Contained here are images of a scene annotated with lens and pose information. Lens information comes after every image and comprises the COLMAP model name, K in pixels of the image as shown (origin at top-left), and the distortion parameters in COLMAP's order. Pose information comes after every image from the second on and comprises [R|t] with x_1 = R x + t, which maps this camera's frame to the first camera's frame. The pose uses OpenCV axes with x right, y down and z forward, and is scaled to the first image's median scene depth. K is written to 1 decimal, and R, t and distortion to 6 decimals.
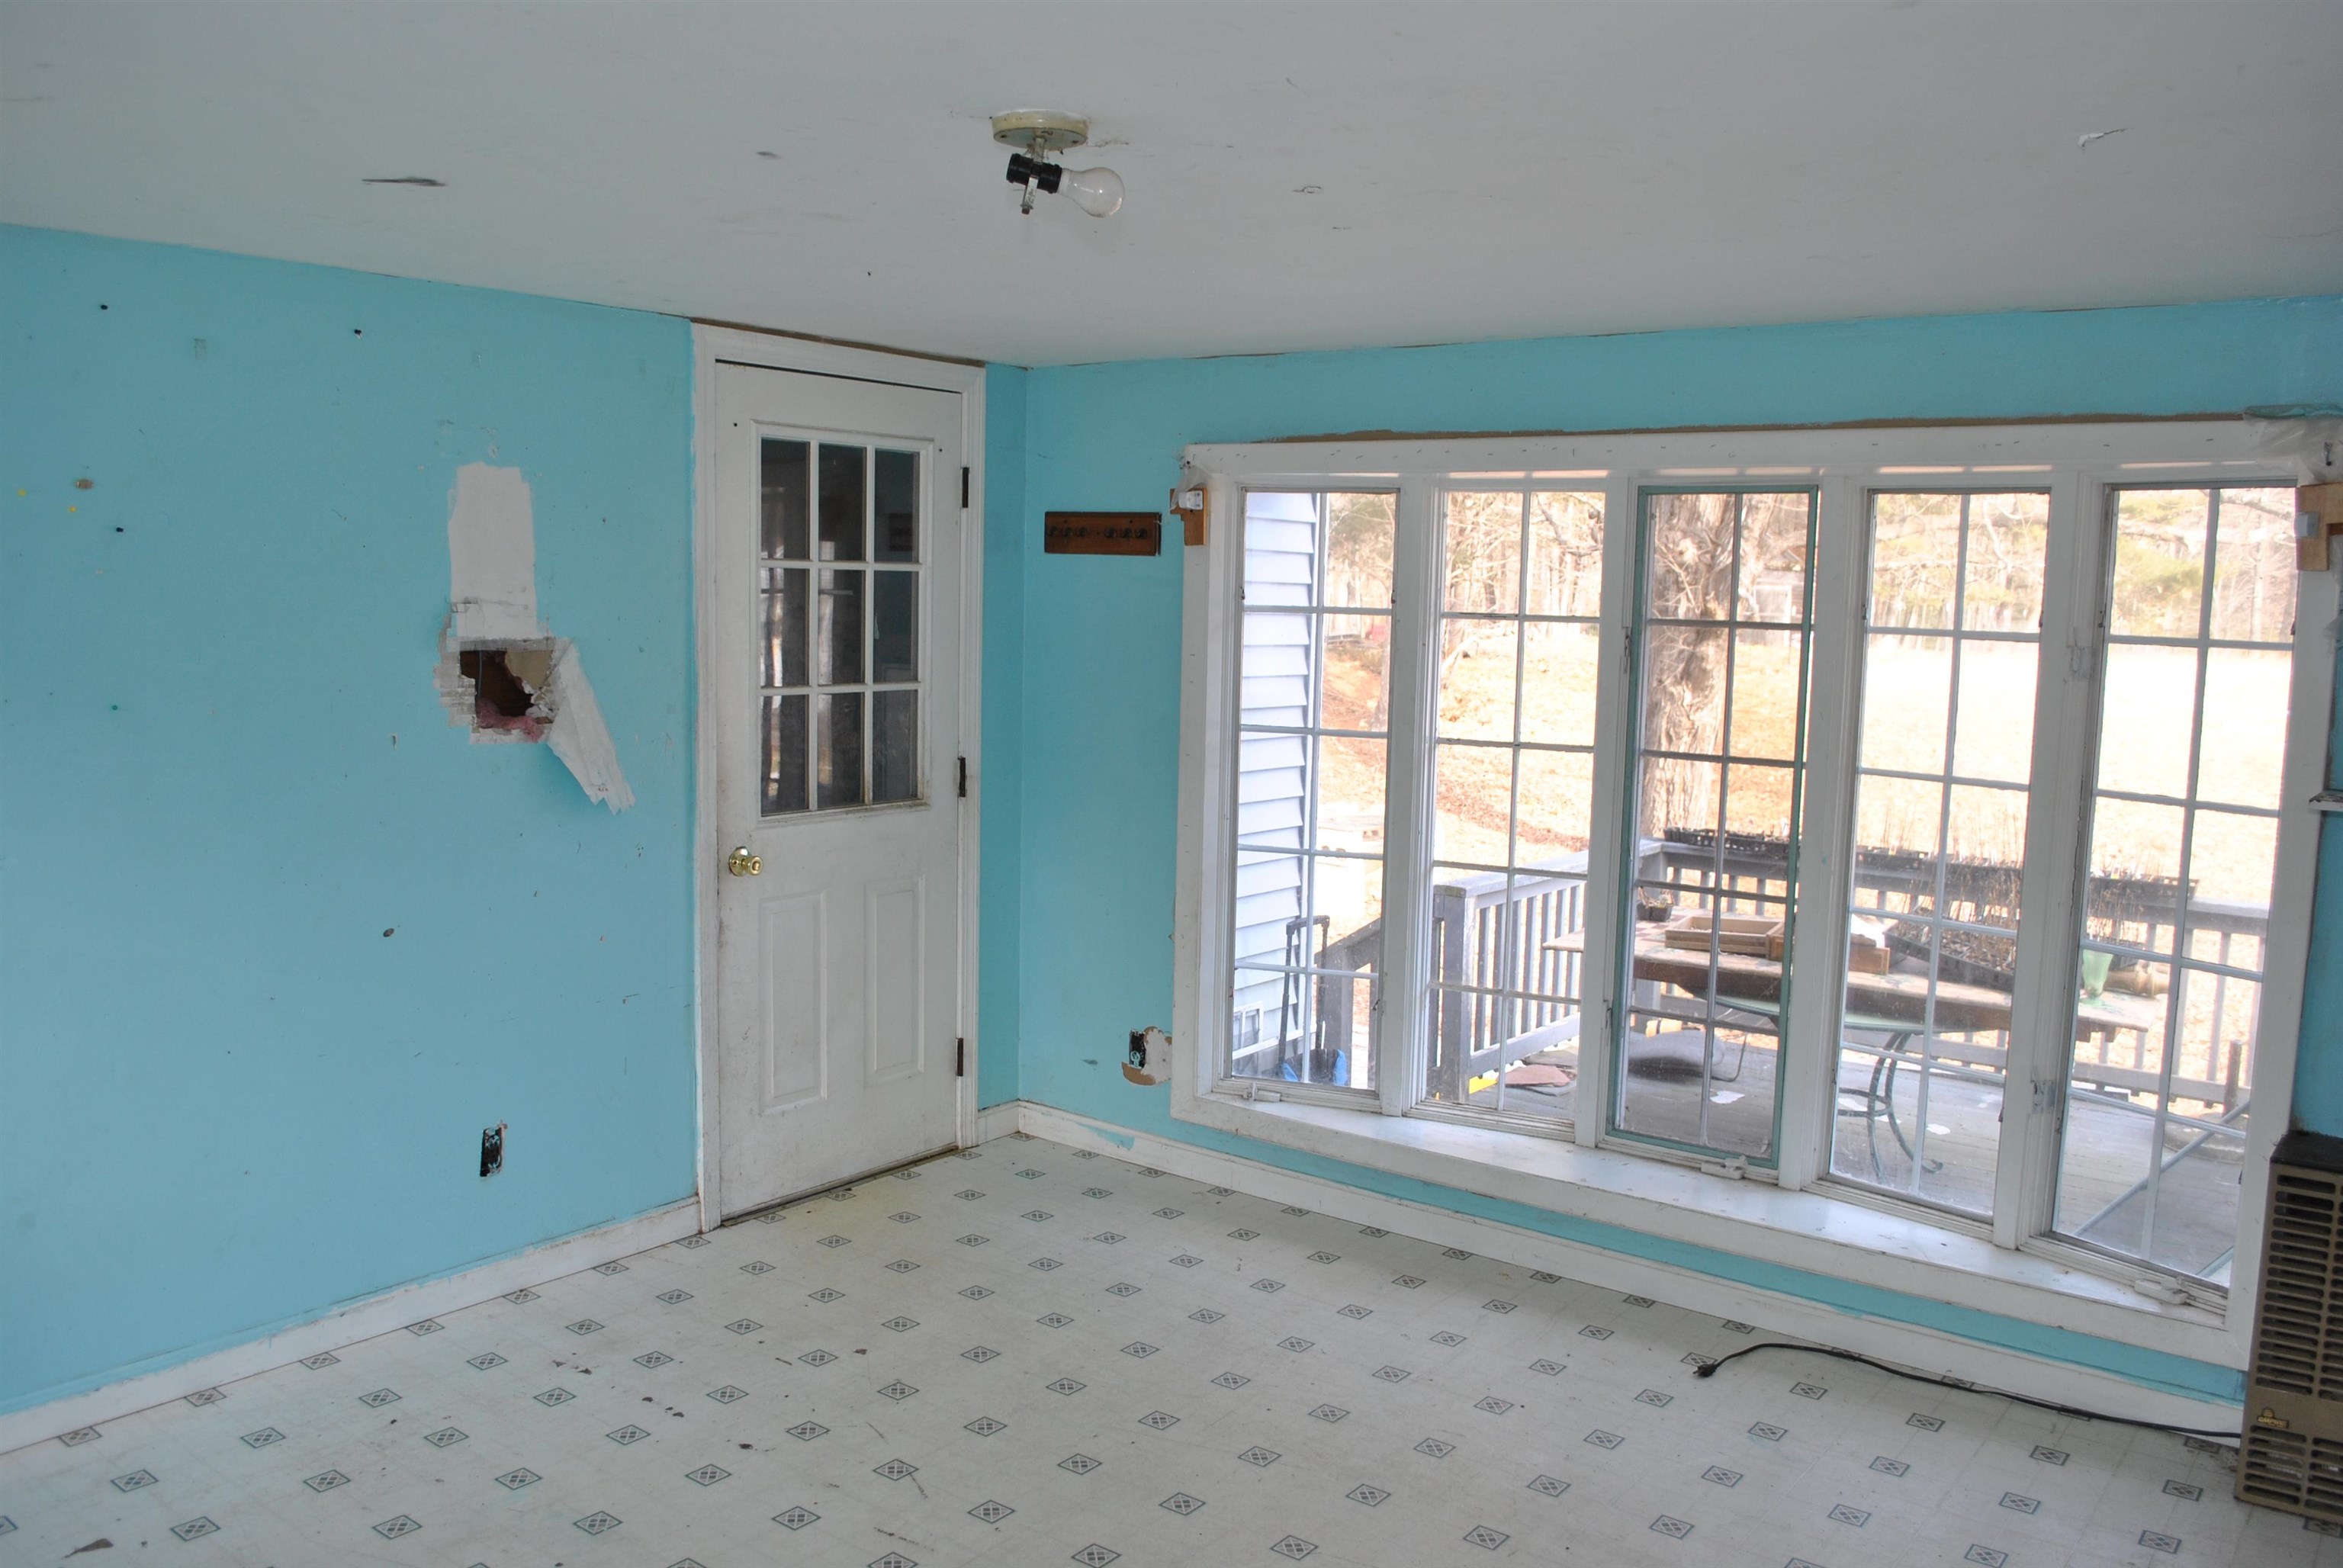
lens RADIAL K [[1852.0, 0, 1171.5], [0, 1852.0, 784.0], [0, 0, 1]] dist [-0.079791, 0.004636]
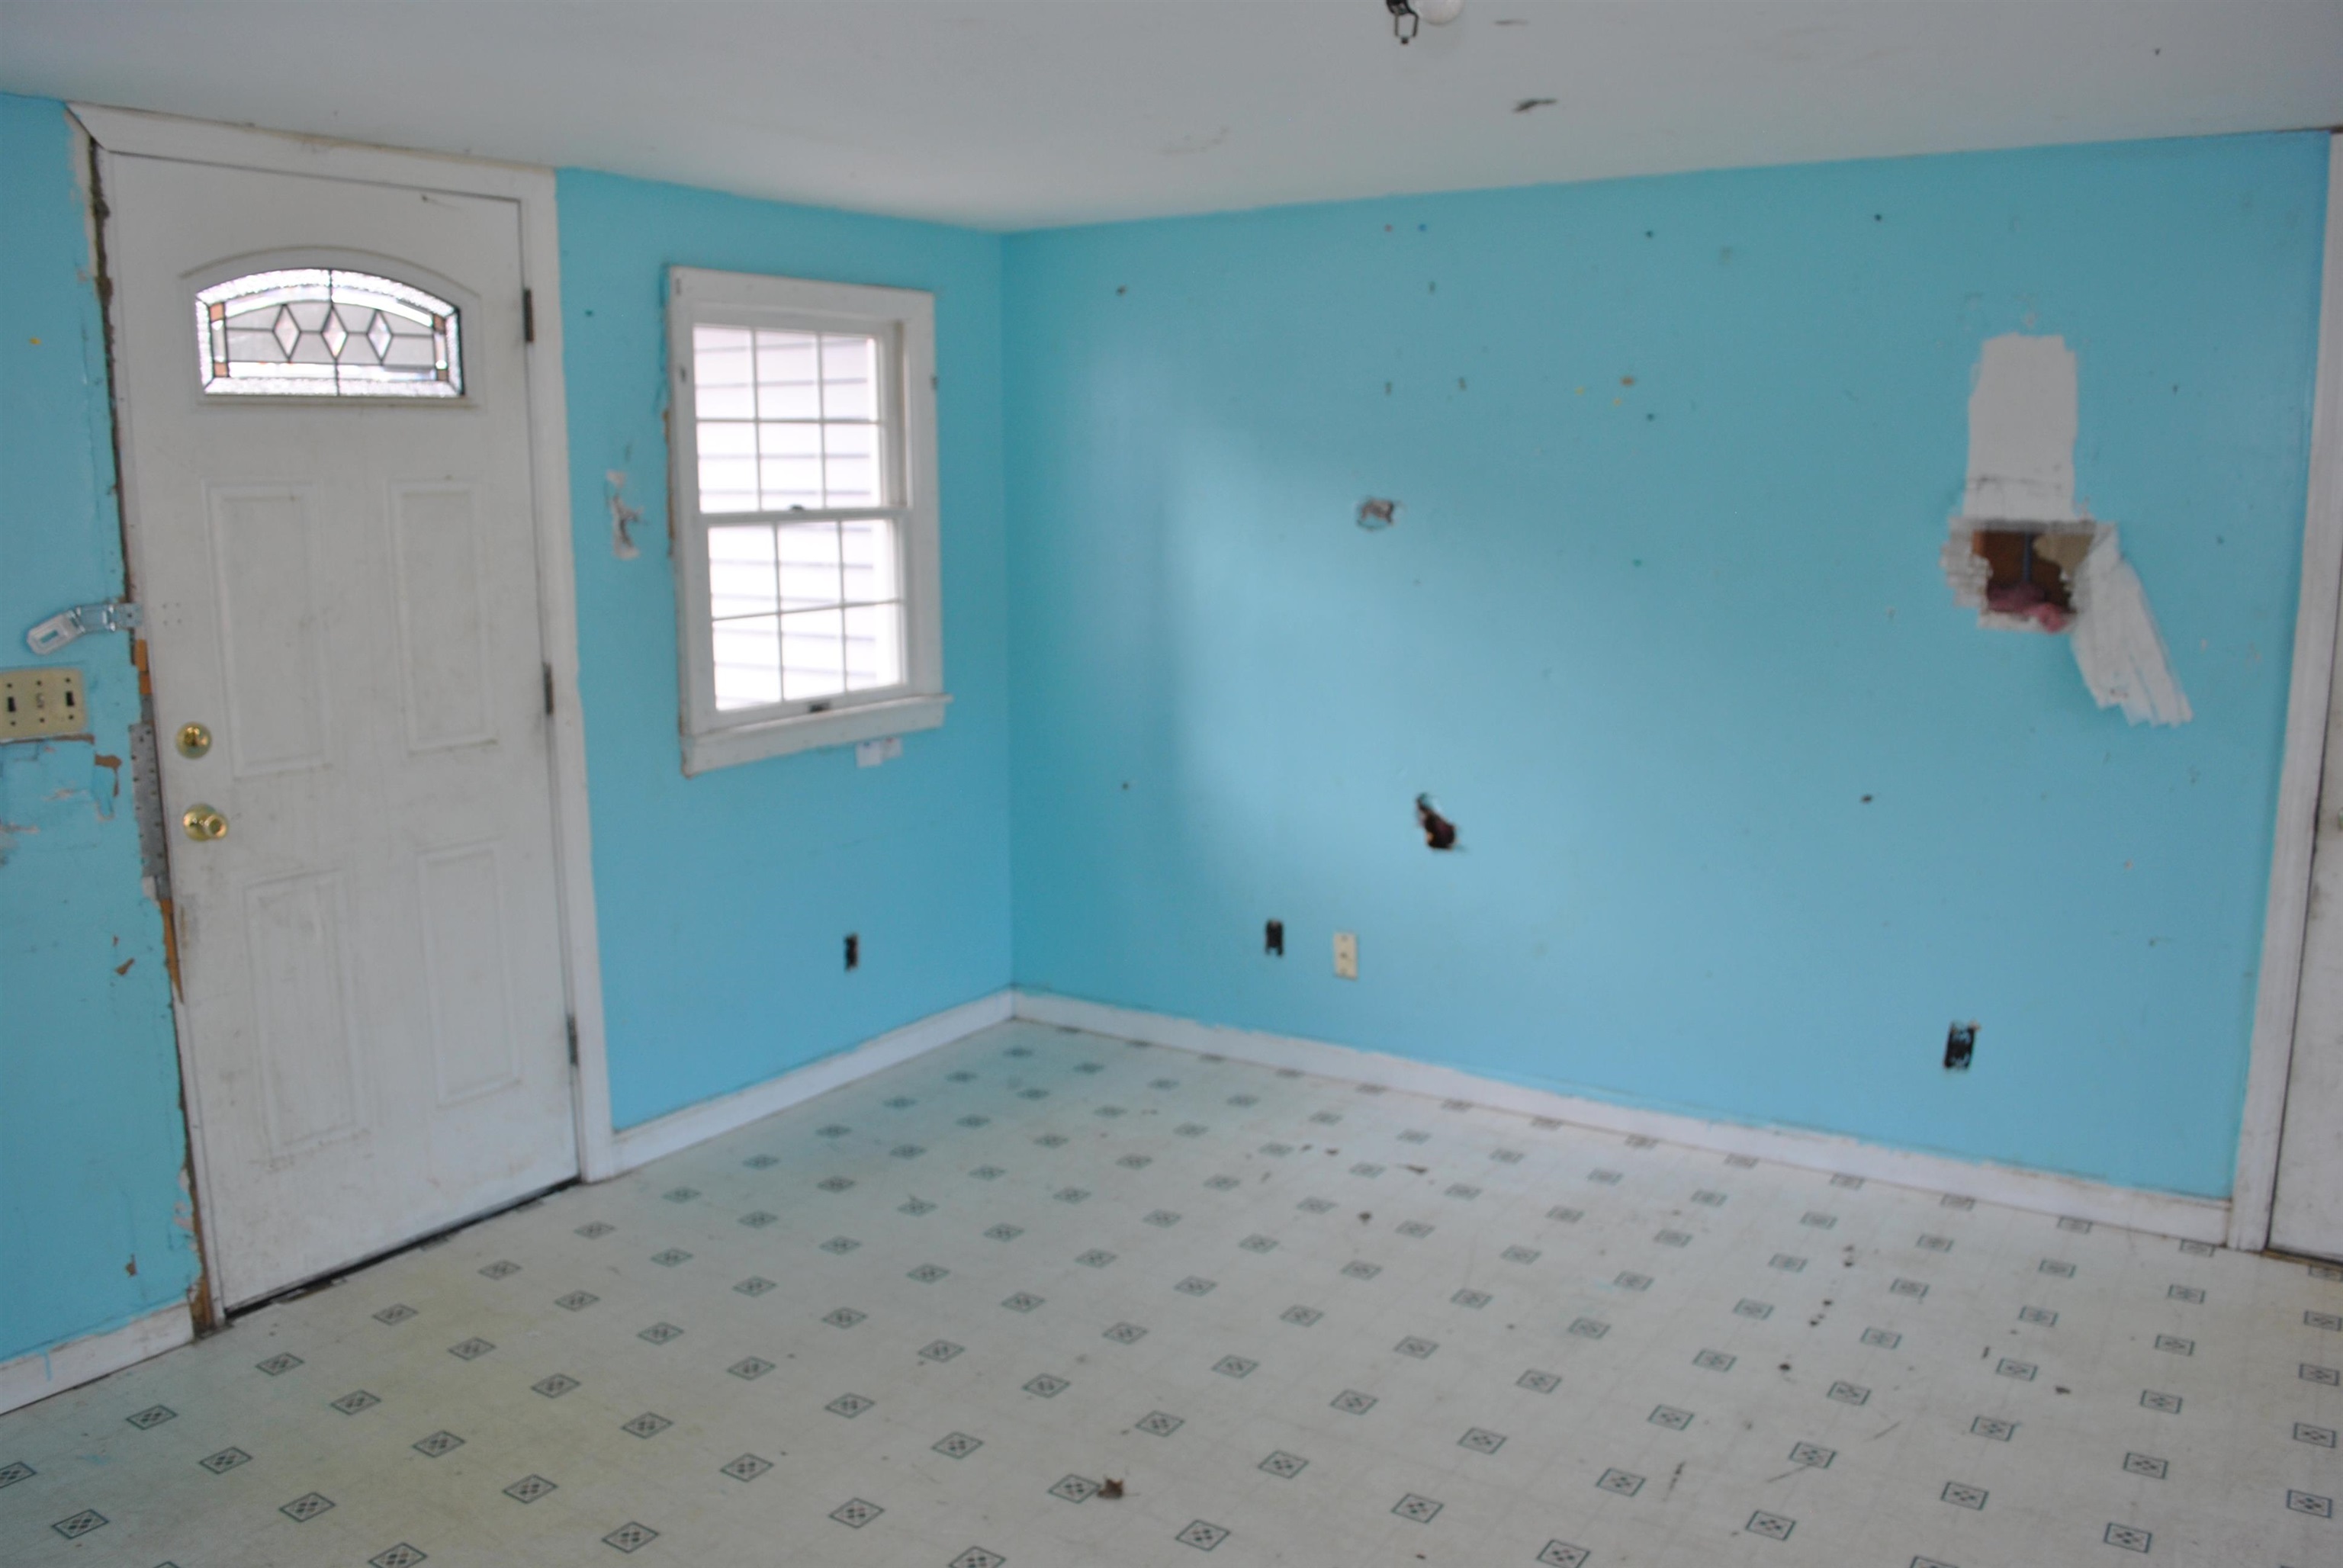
lens RADIAL K [[1852.0, 0, 1171.5], [0, 1852.0, 784.0], [0, 0, 1]] dist [-0.079791, 0.004636]
pose [[0.073332, 0.150571, -0.985876, 0.551607], [-0.101378, 0.984542, 0.142826, -0.034663], [0.992142, 0.089472, 0.087463, 0.497625]]
